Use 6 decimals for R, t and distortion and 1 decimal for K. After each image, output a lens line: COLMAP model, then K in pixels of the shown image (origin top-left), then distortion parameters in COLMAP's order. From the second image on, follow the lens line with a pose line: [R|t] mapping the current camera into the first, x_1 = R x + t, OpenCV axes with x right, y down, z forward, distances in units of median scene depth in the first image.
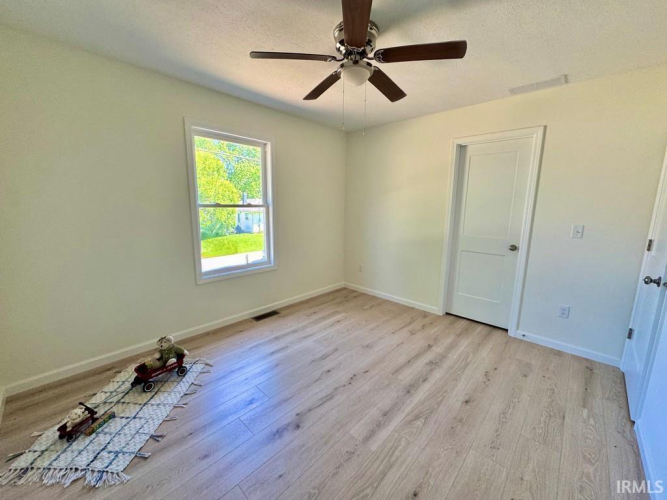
lens RADIAL K [[268.1, 0, 348.5], [0, 268.1, 231.1], [0, 0, 1]] dist [-0.003060, -0.000194]
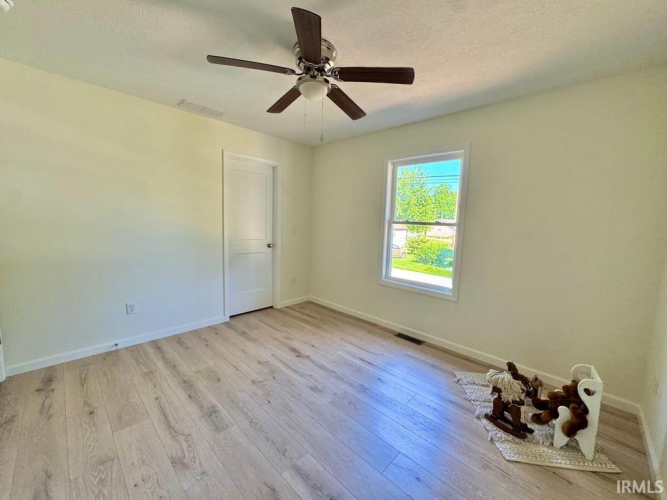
lens RADIAL K [[268.1, 0, 330.2], [0, 268.1, 247.5], [0, 0, 1]] dist [-0.003060, -0.000194]
pose [[-0.048702, 0.091393, -0.994623, 0.860081], [-0.133879, 0.986222, 0.097176, -0.082125], [0.989800, 0.137892, -0.035795, 0.977539]]
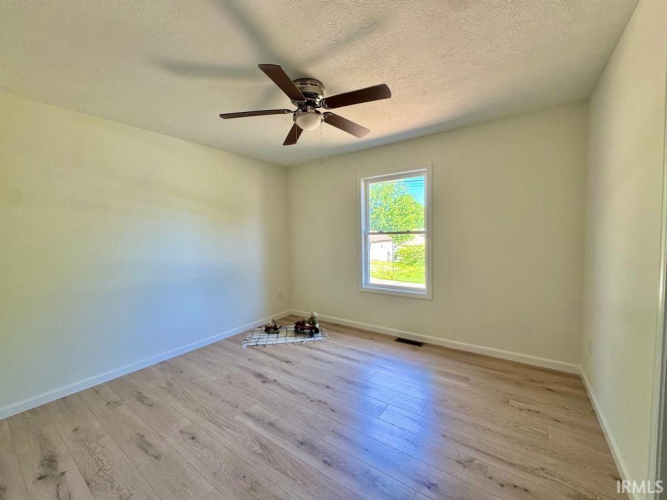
lens RADIAL K [[268.1, 0, 331.0], [0, 268.1, 249.8], [0, 0, 1]] dist [-0.003060, -0.000194]
pose [[0.106906, 0.037521, -0.993561, 0.956241], [-0.076153, 0.996661, 0.029444, -0.054168], [0.991348, 0.072515, 0.109407, 0.846173]]
